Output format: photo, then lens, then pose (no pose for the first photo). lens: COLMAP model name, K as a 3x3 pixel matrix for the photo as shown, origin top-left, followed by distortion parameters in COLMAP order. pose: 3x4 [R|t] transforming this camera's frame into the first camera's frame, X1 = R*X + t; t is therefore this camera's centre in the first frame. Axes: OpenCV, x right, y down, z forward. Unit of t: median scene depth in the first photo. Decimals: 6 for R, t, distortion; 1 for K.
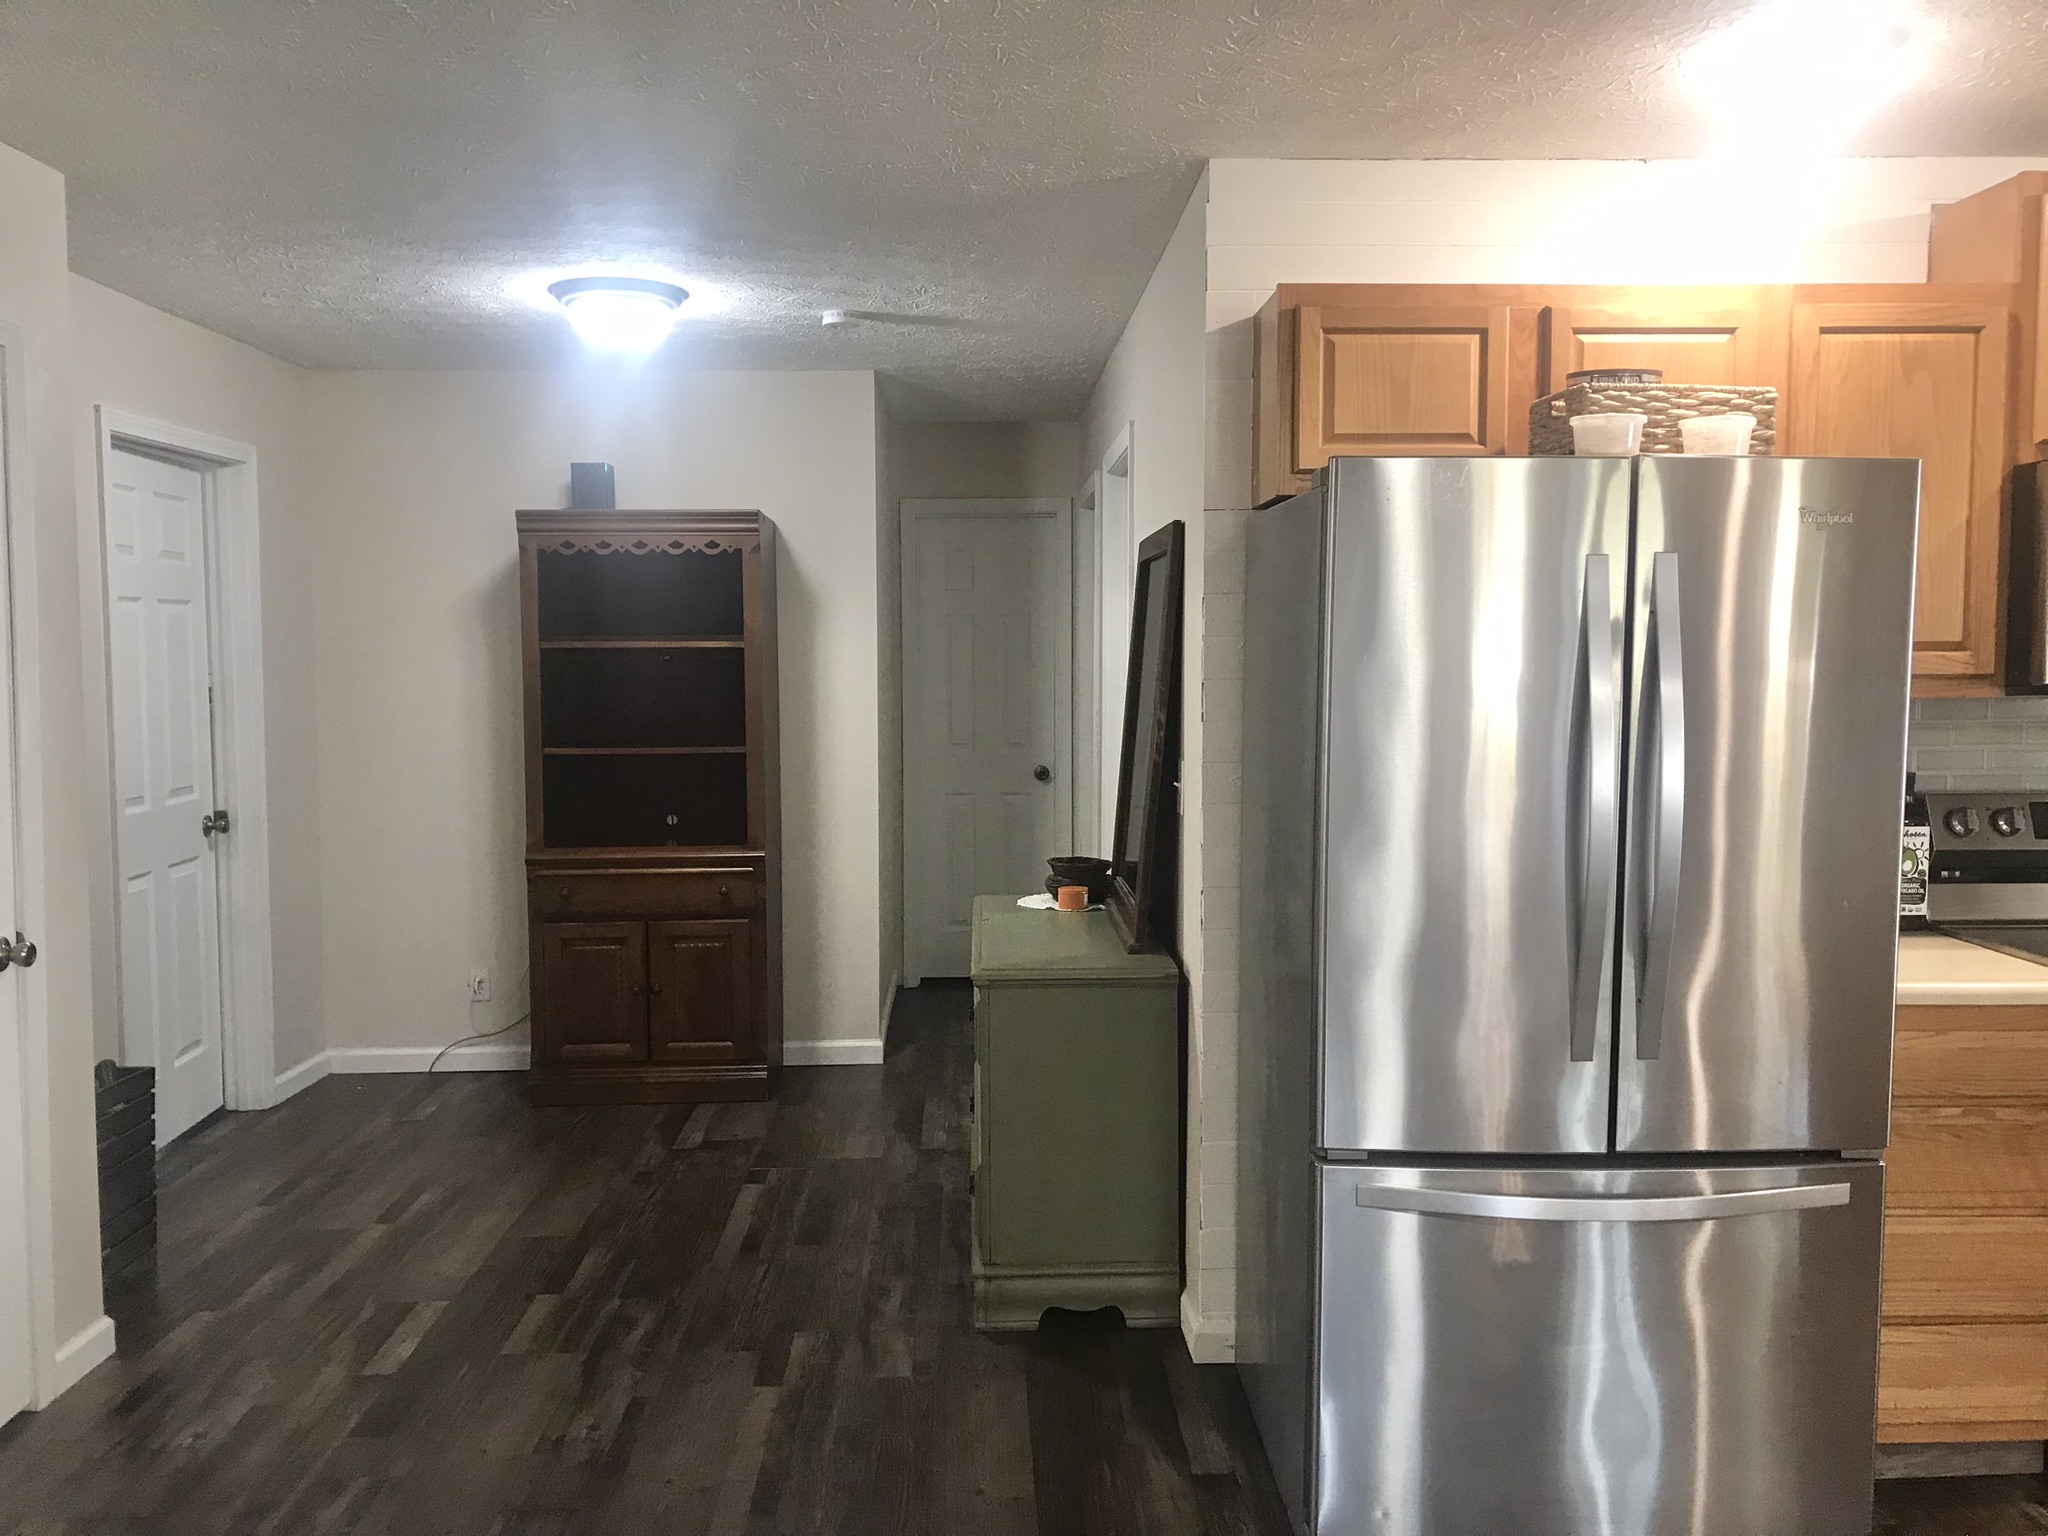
lens RADIAL K [[1679.8, 0, 1032.0], [0, 1679.8, 781.6], [0, 0, 1]] dist [0.055374, -0.065859]
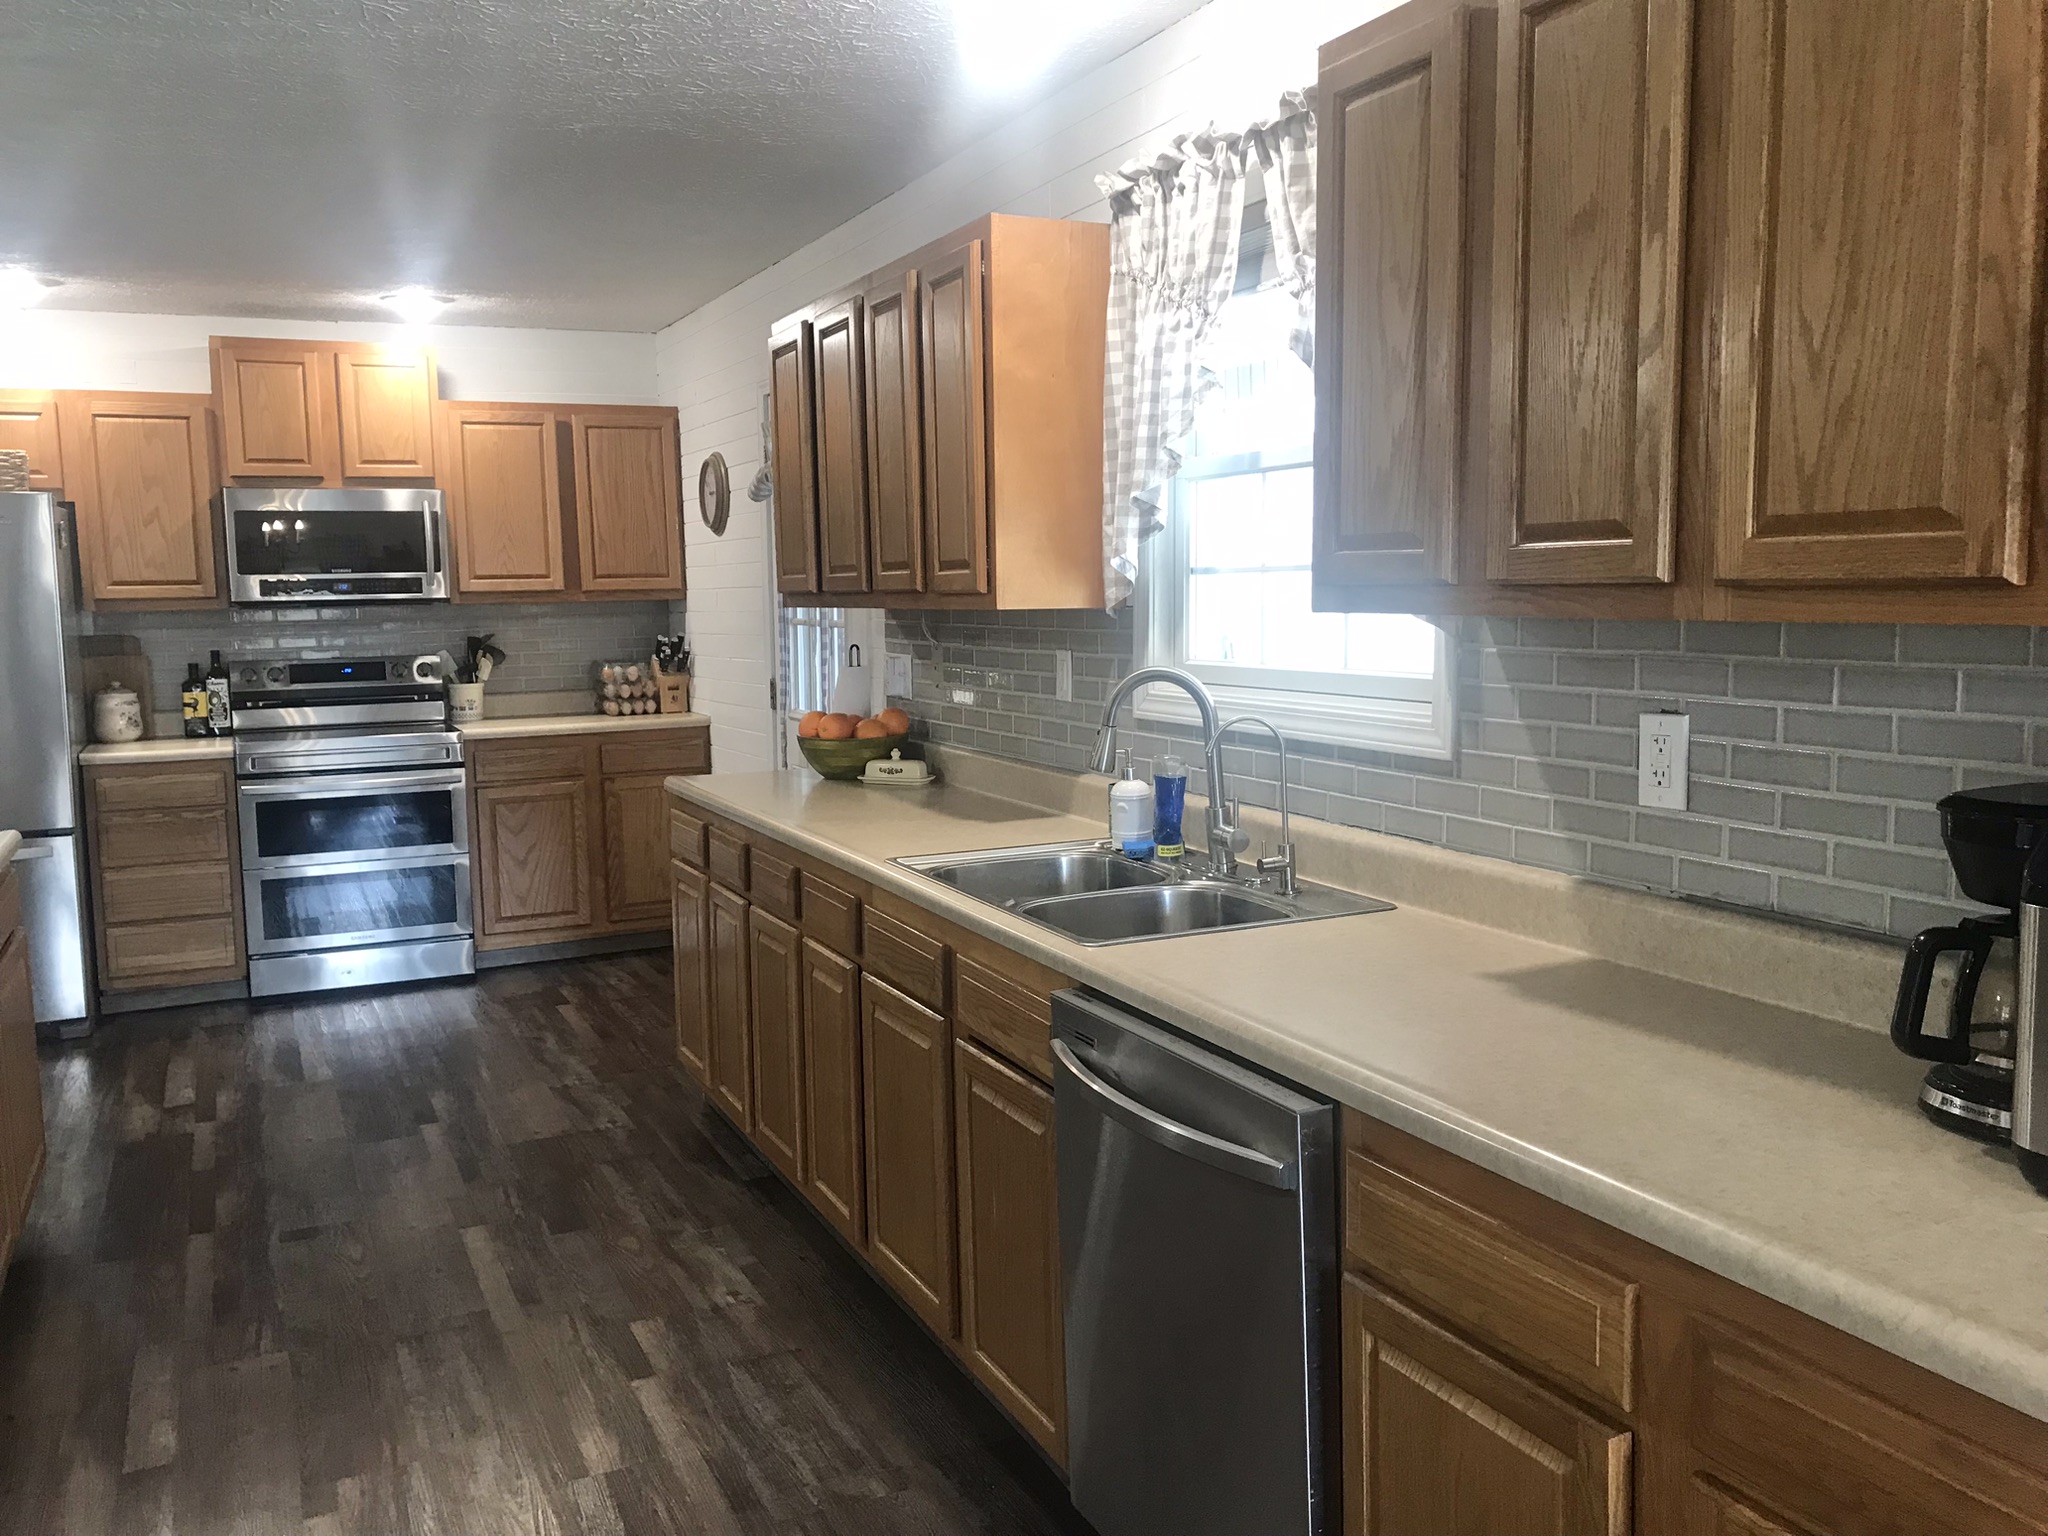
lens RADIAL K [[1679.8, 0, 1021.7], [0, 1679.8, 769.7], [0, 0, 1]] dist [0.055374, -0.065859]
pose [[0.920132, -0.057140, 0.387418, 0.651430], [0.044527, 0.998147, 0.041463, 0.094544], [-0.389069, -0.020901, 0.920971, -1.140089]]
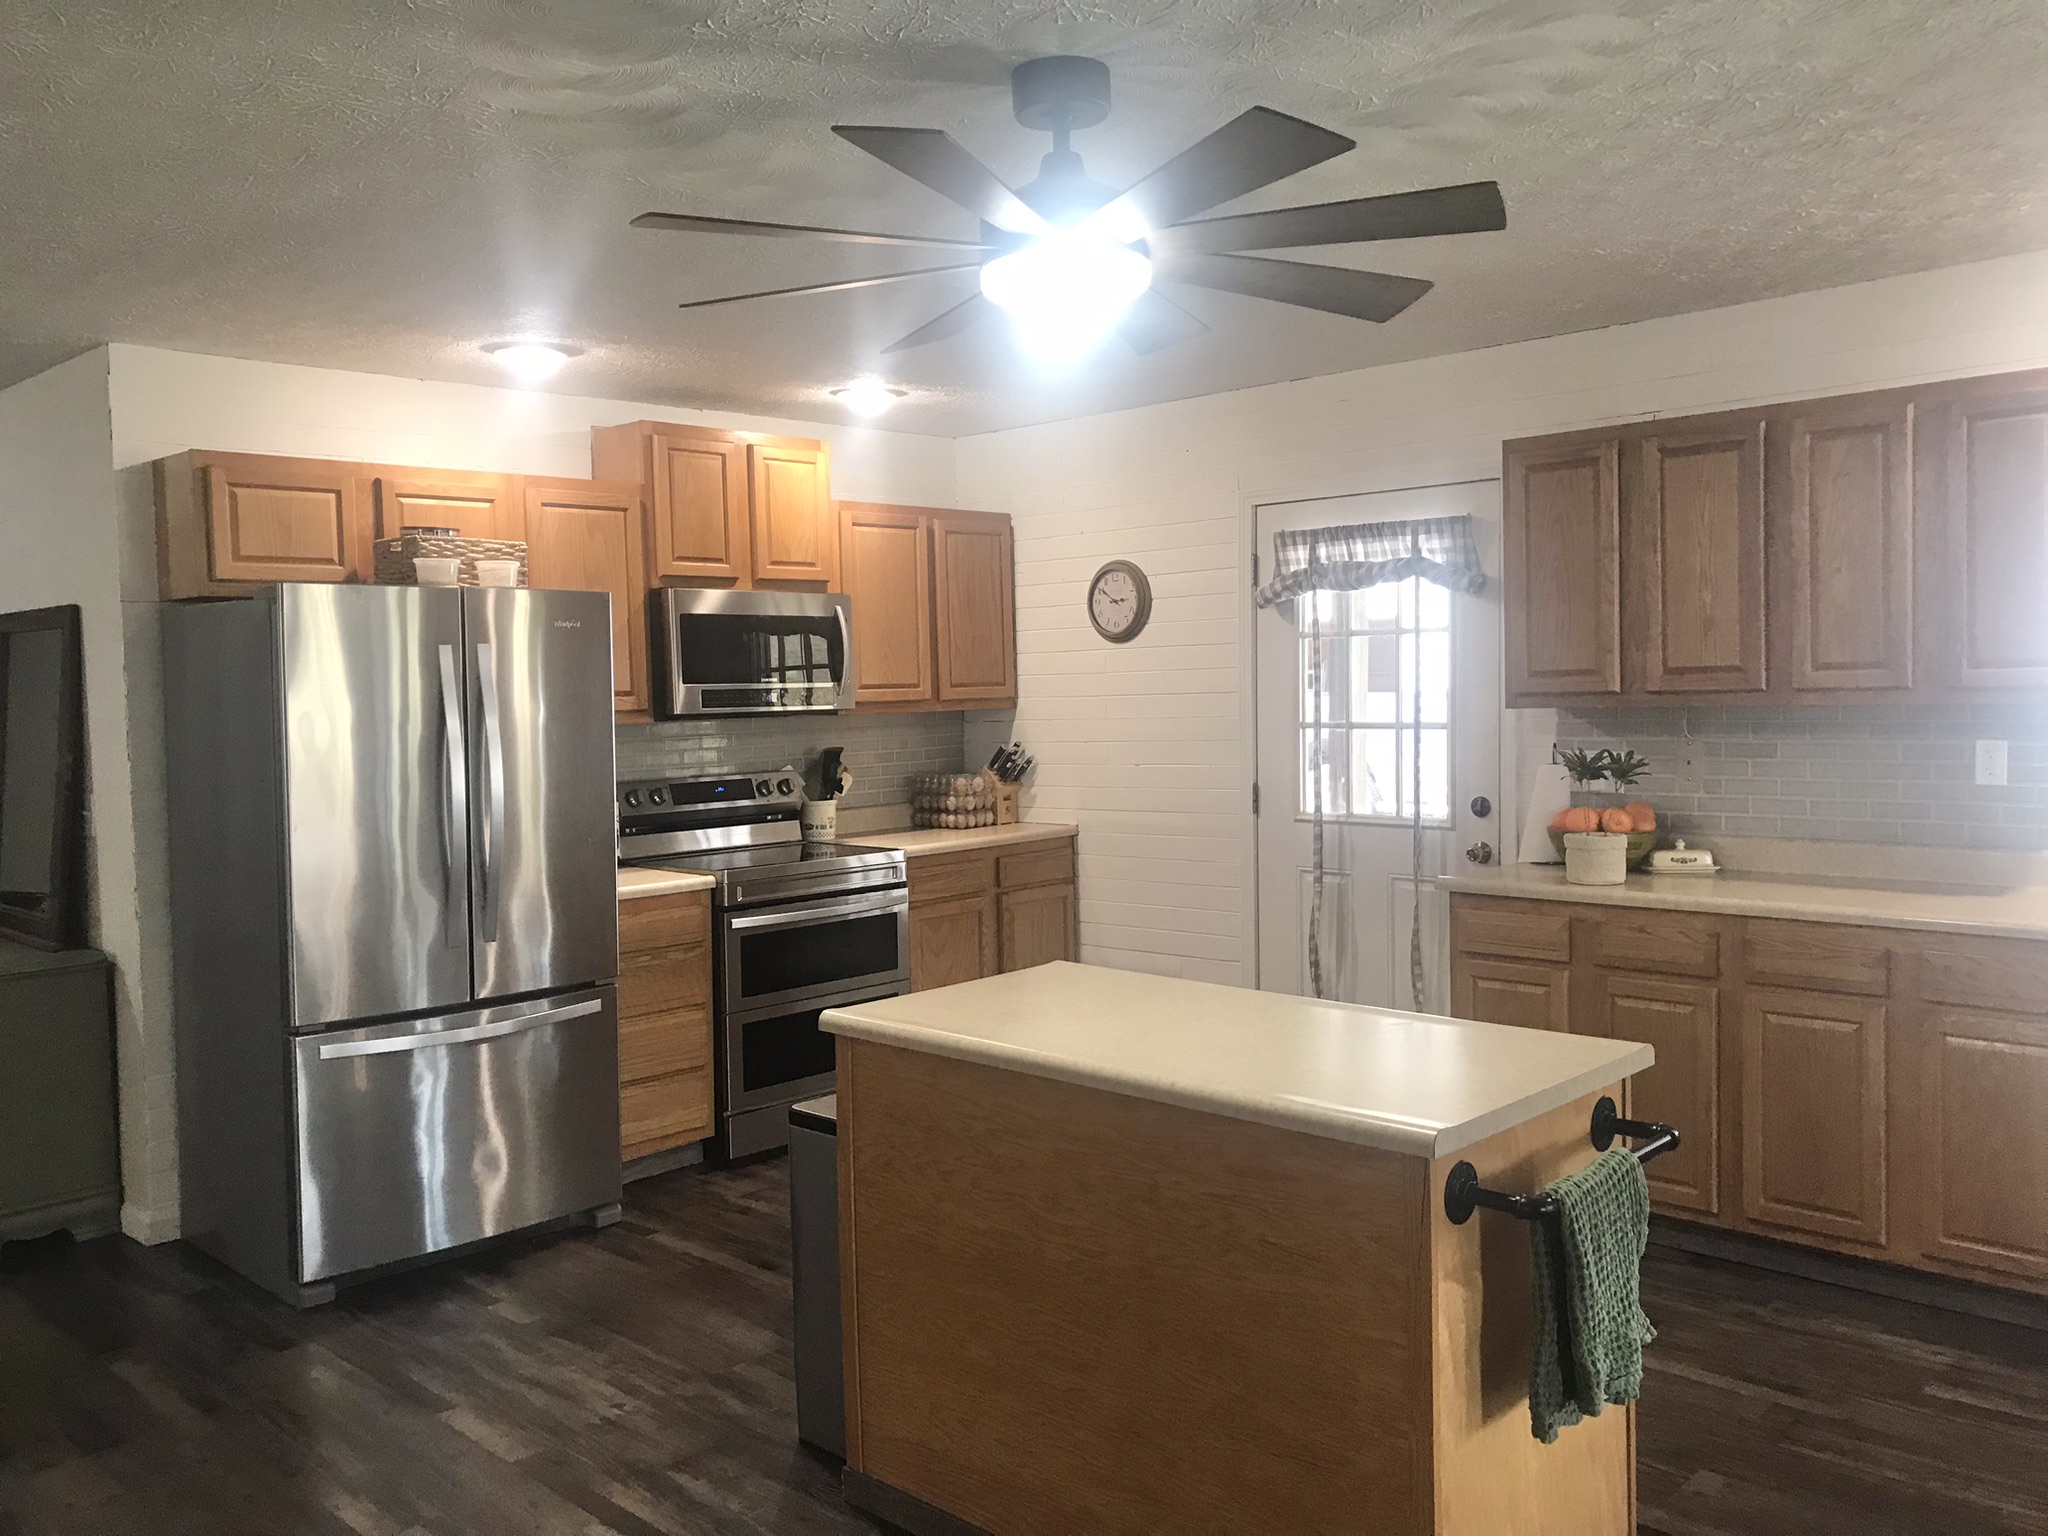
lens RADIAL K [[1679.8, 0, 1036.0], [0, 1679.8, 755.1], [0, 0, 1]] dist [0.055374, -0.065859]
pose [[0.716524, -0.046085, 0.696039, -0.344464], [0.073405, 0.997257, -0.009536, 0.028687], [-0.693690, 0.057926, 0.717941, -0.498477]]
